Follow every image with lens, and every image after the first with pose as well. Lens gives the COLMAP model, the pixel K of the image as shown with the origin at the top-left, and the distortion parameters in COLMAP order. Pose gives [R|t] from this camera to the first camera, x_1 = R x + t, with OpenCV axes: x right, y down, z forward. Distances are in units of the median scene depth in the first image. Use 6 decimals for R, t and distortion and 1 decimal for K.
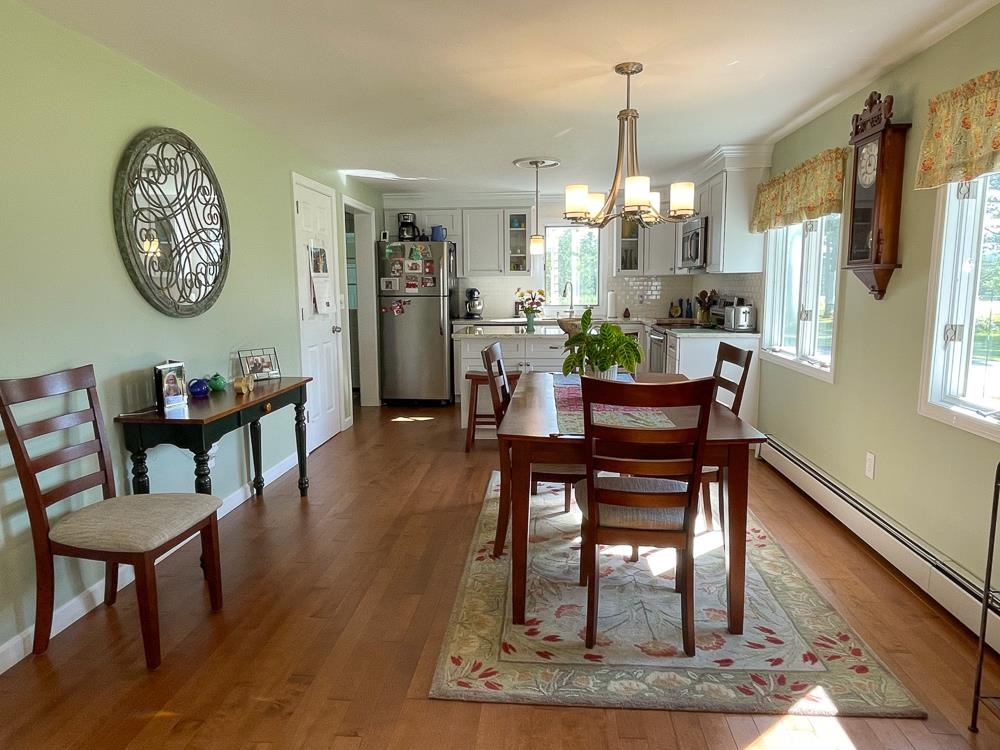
lens RADIAL K [[637.4, 0, 500.0], [0, 637.4, 375.0], [0, 0, 1]] dist [-0.003743, -0.000707]
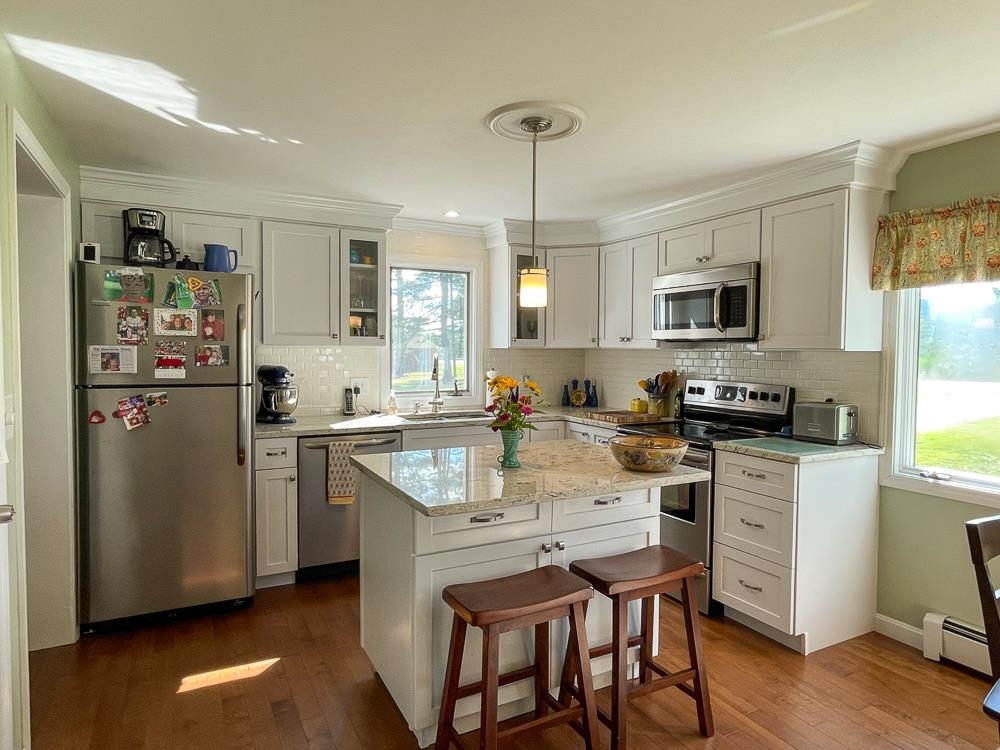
lens RADIAL K [[598.4, 0, 500.0], [0, 598.4, 375.0], [0, 0, 1]] dist [-0.000522, -0.000618]
pose [[0.839775, -0.009945, 0.542843, -0.173038], [0.062473, 0.994961, -0.078419, -0.083147], [-0.539328, 0.099767, 0.836165, 0.512031]]
